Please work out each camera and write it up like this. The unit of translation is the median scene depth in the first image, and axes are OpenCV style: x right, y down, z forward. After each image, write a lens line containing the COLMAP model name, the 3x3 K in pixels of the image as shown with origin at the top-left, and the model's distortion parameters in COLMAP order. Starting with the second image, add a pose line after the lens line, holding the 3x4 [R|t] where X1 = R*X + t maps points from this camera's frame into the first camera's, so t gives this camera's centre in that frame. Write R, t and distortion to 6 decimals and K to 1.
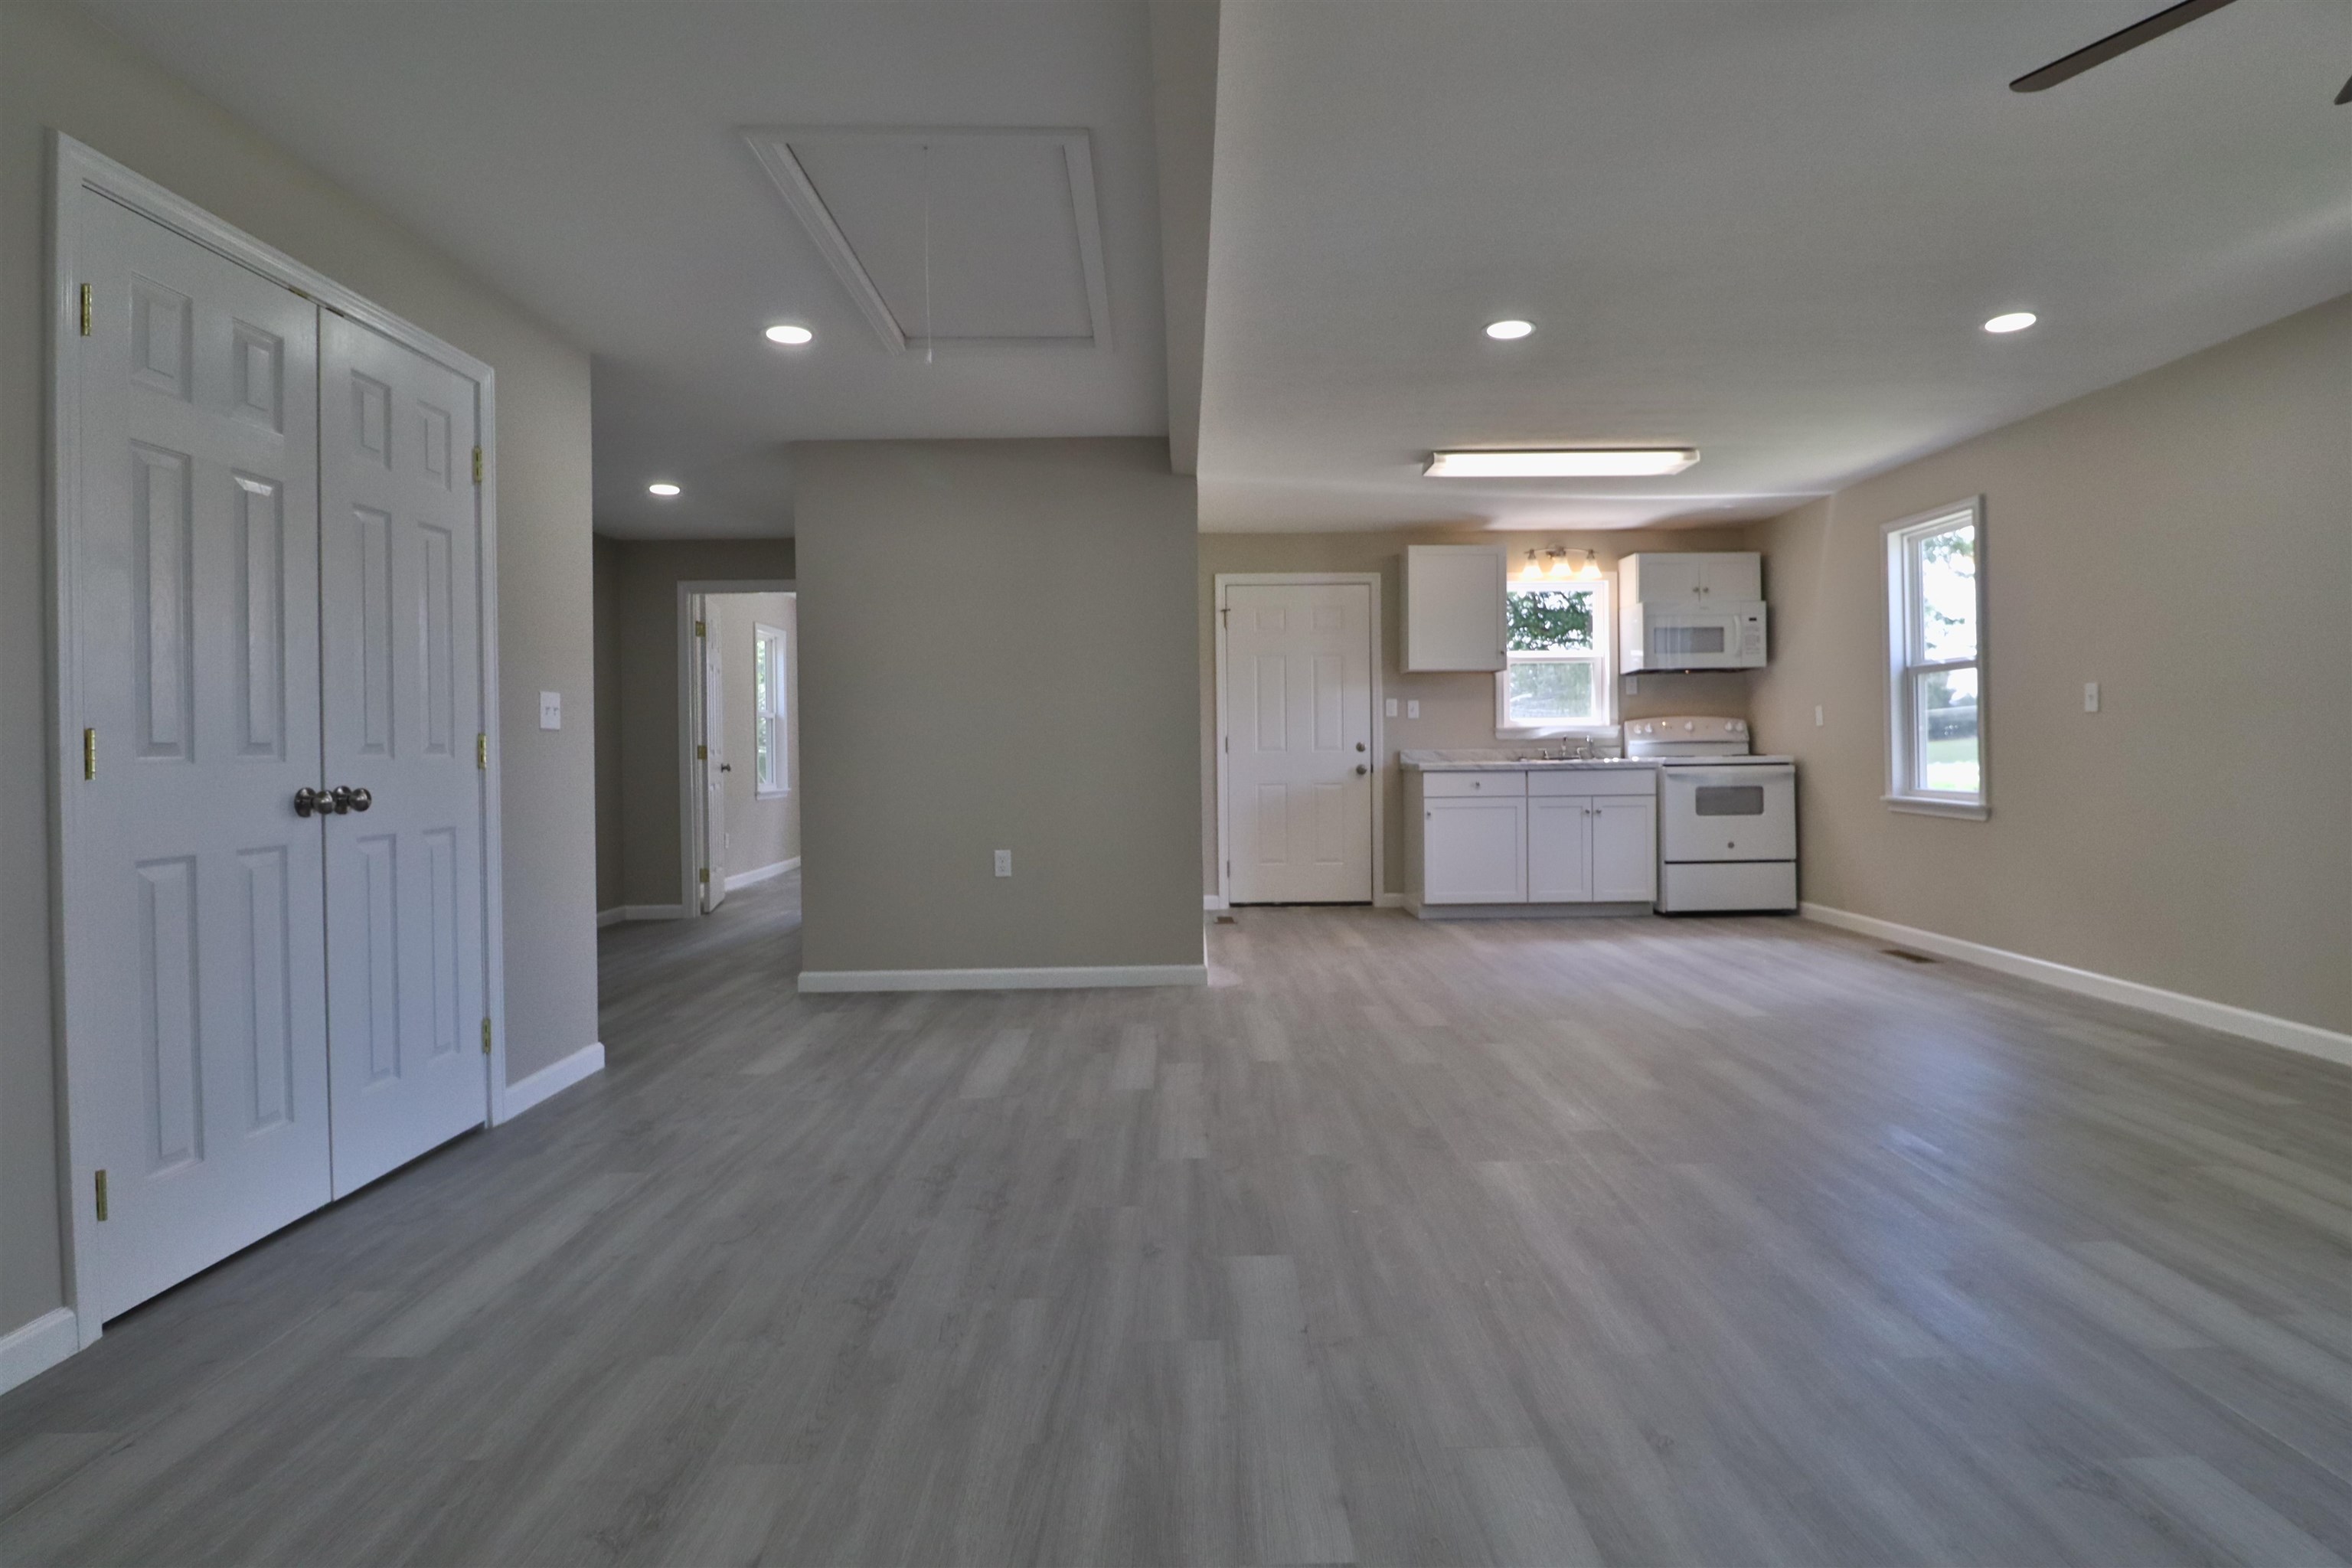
lens RADIAL K [[1220.8, 0, 1191.0], [0, 1220.8, 754.5], [0, 0, 1]] dist [0.000101, -0.011373]
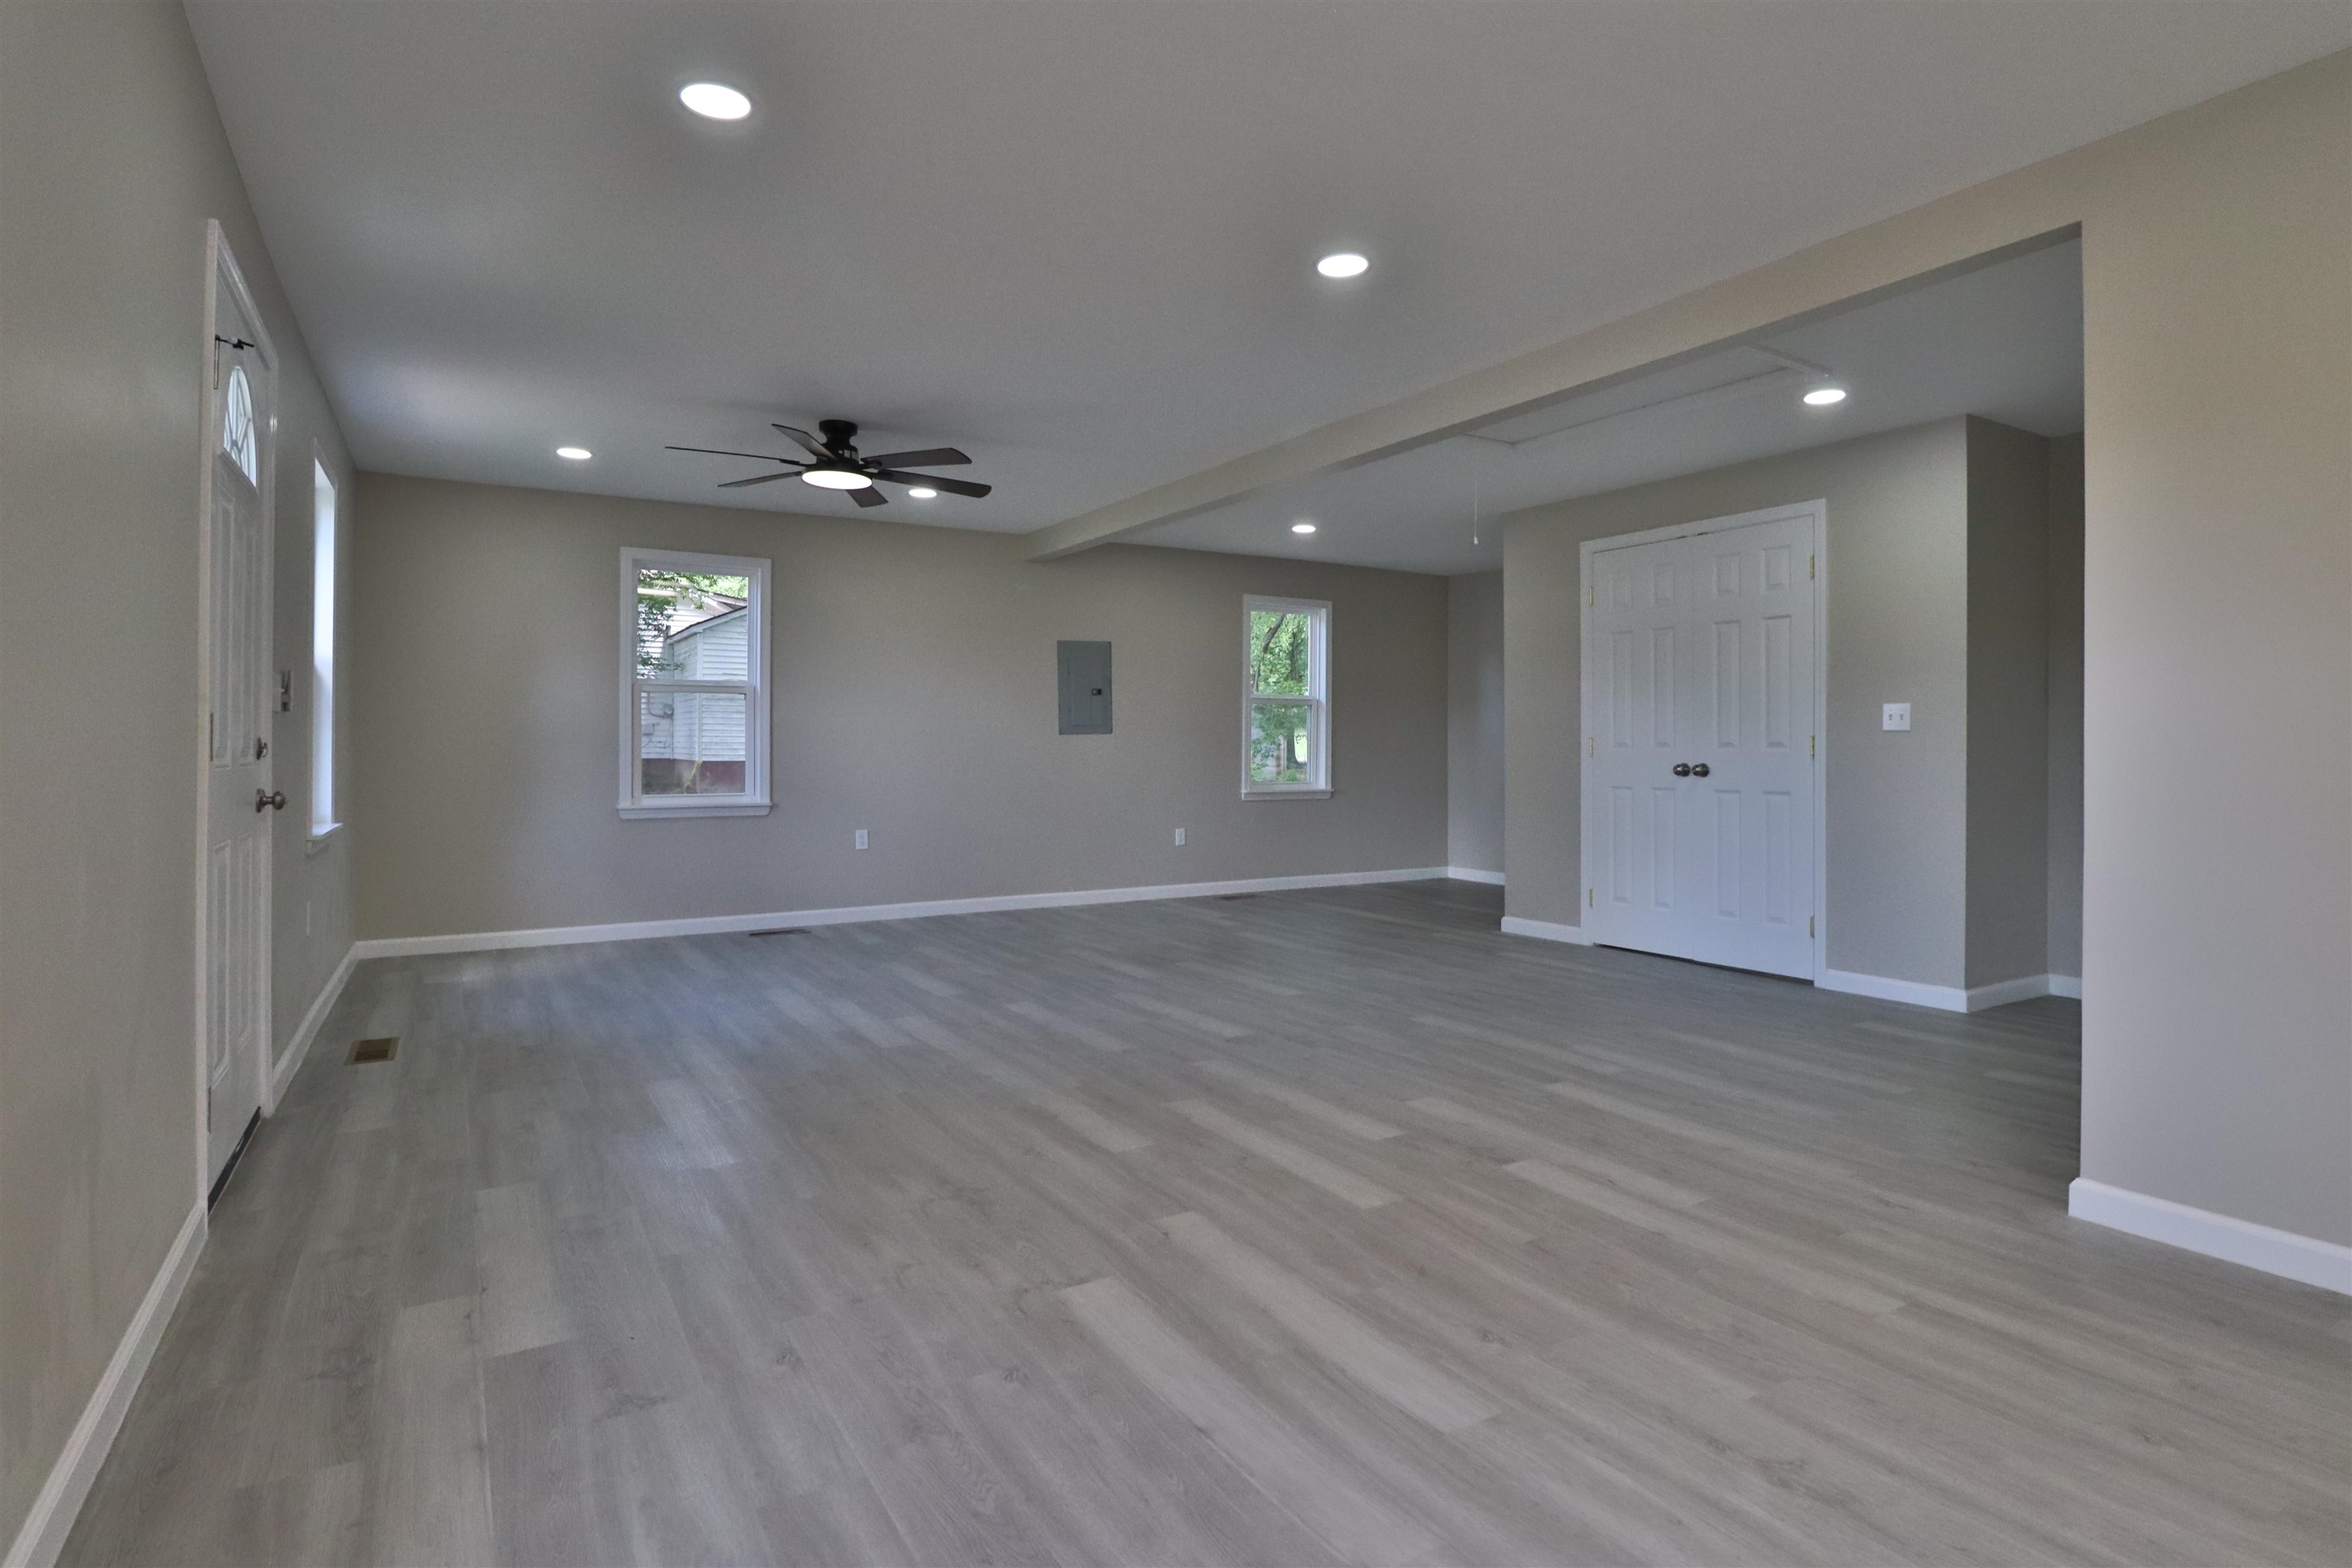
lens RADIAL K [[1208.6, 0, 1197.5], [0, 1208.6, 751.1], [0, 0, 1]] dist [0.001284, -0.015664]
pose [[-0.860227, 0.011434, -0.509784, 0.437489], [0.005700, 0.999902, 0.012808, -0.010782], [0.509880, 0.008112, -0.860207, 0.937111]]
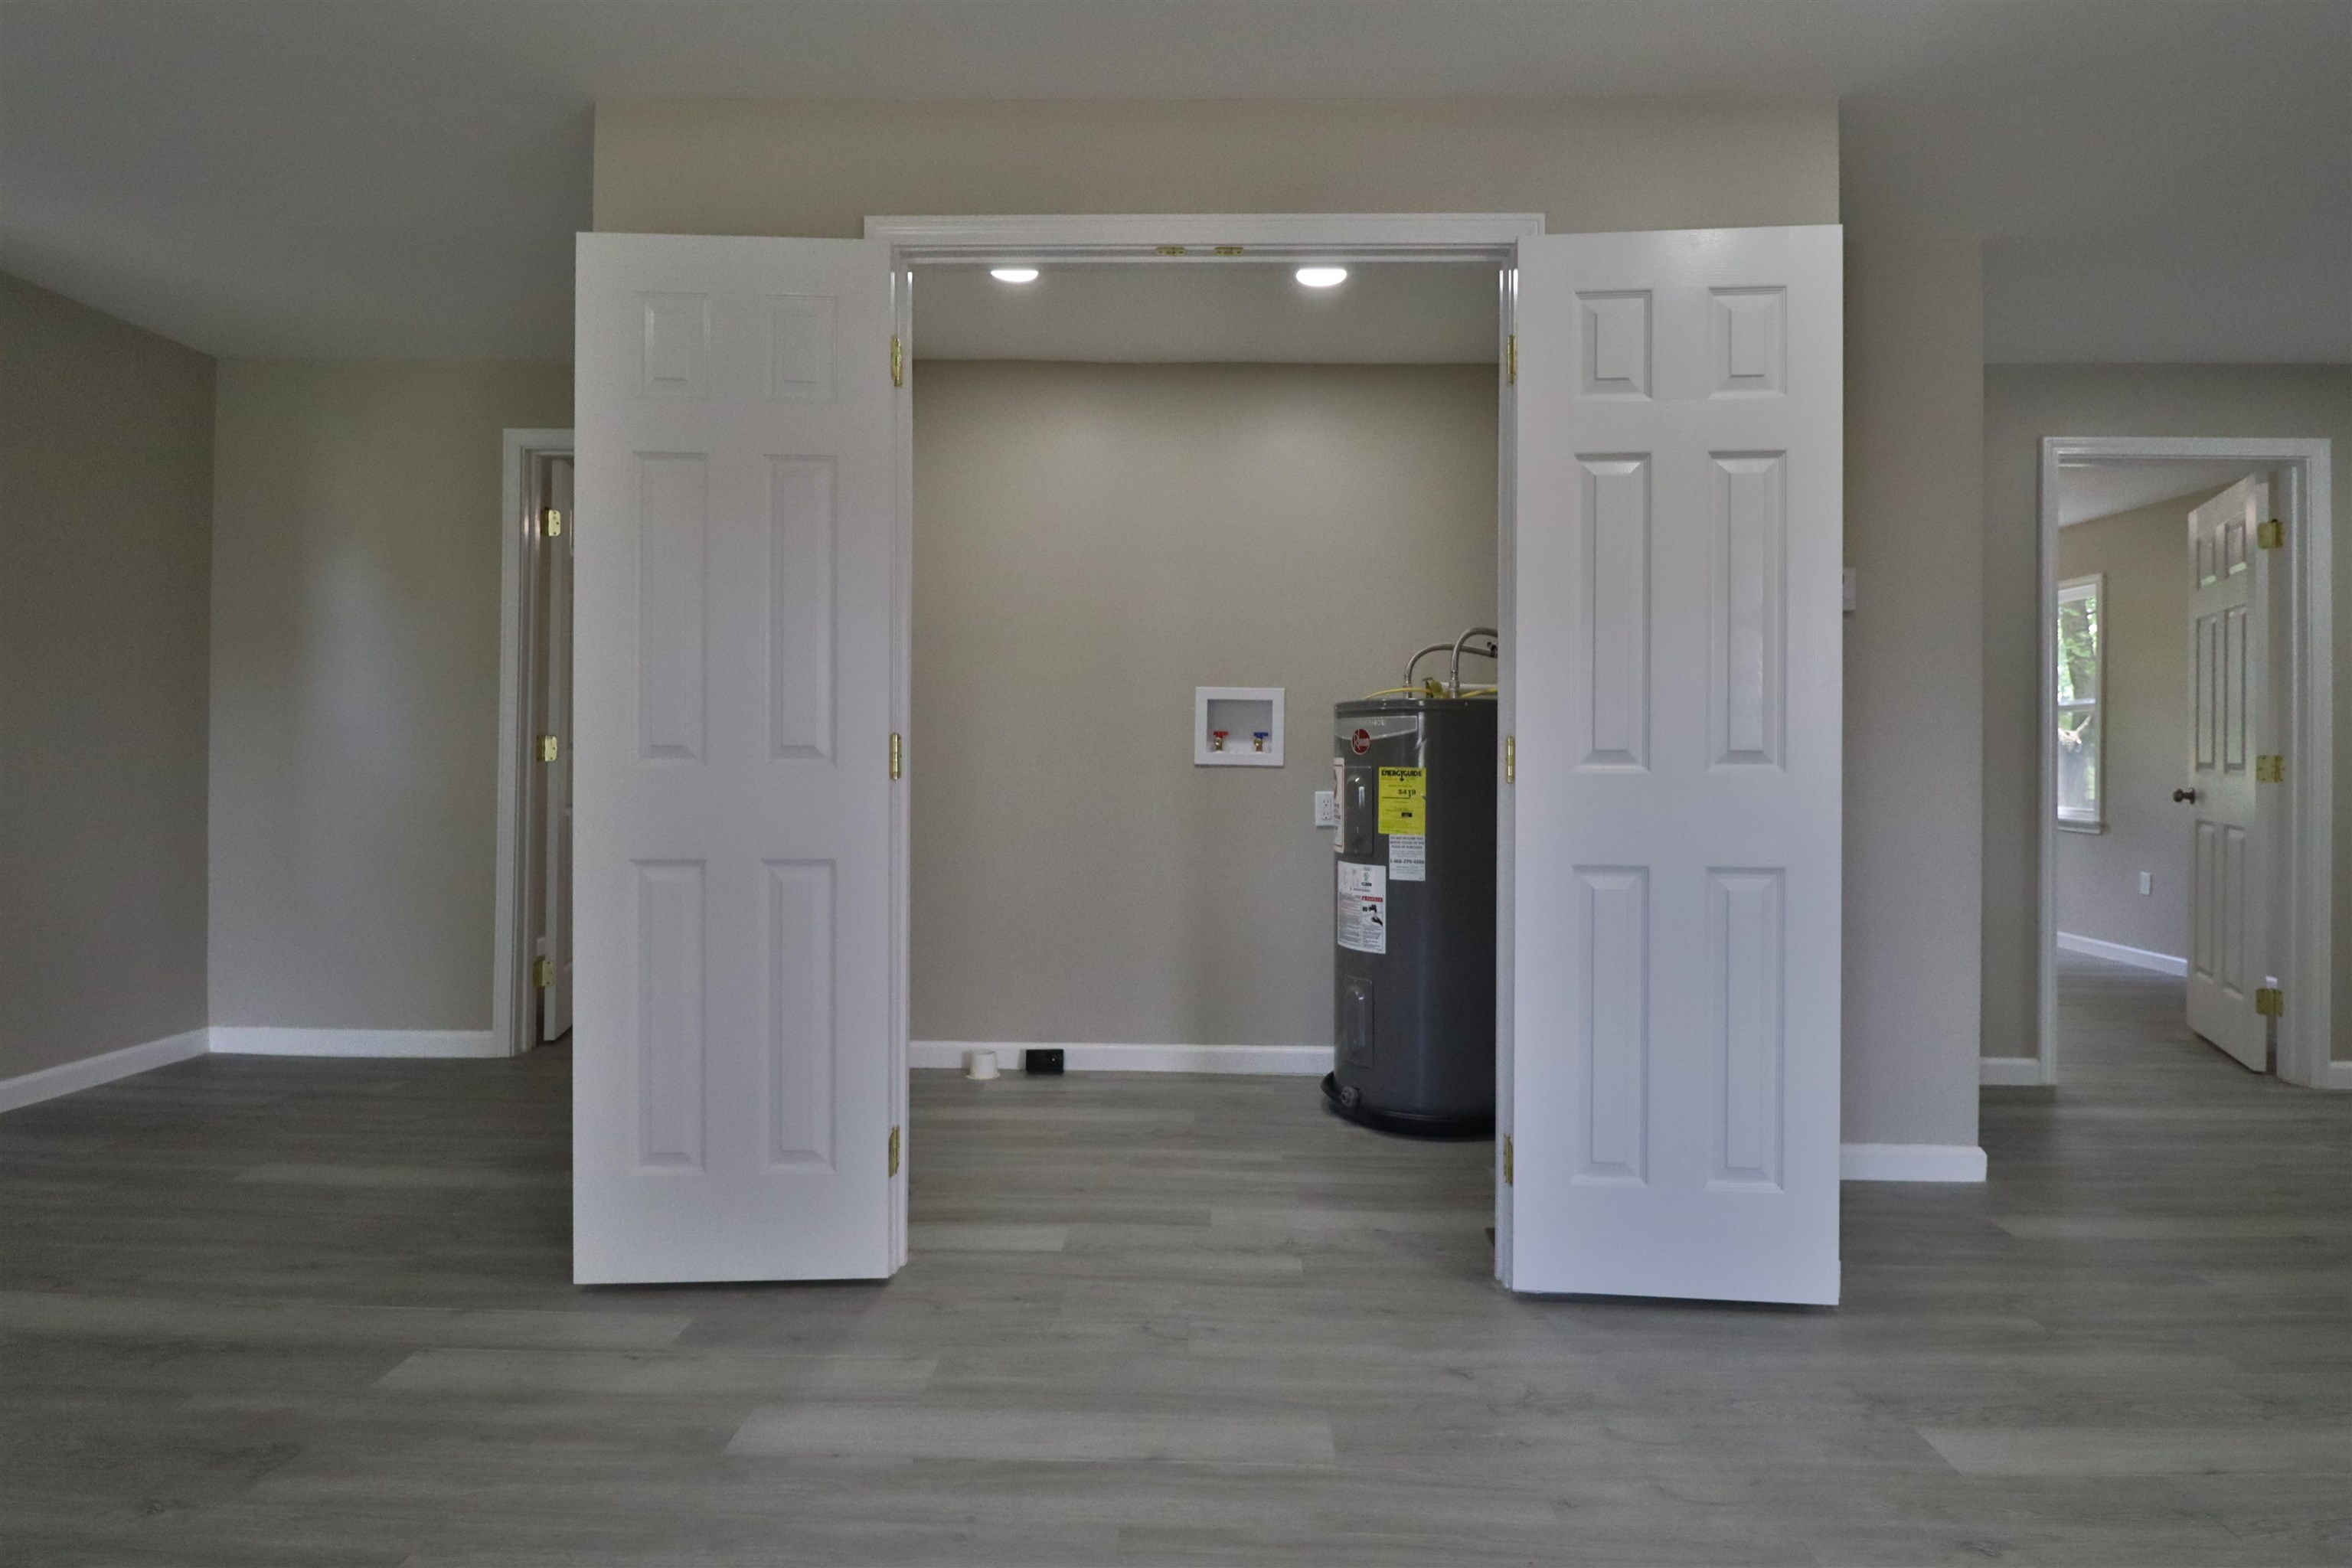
lens RADIAL K [[1220.8, 0, 1191.0], [0, 1220.8, 754.5], [0, 0, 1]] dist [0.000101, -0.011373]
pose [[-0.034577, 0.009427, -0.999358, 0.067516], [-0.011071, 0.999891, 0.009815, -0.005844], [0.999341, 0.011403, -0.034469, 0.404652]]
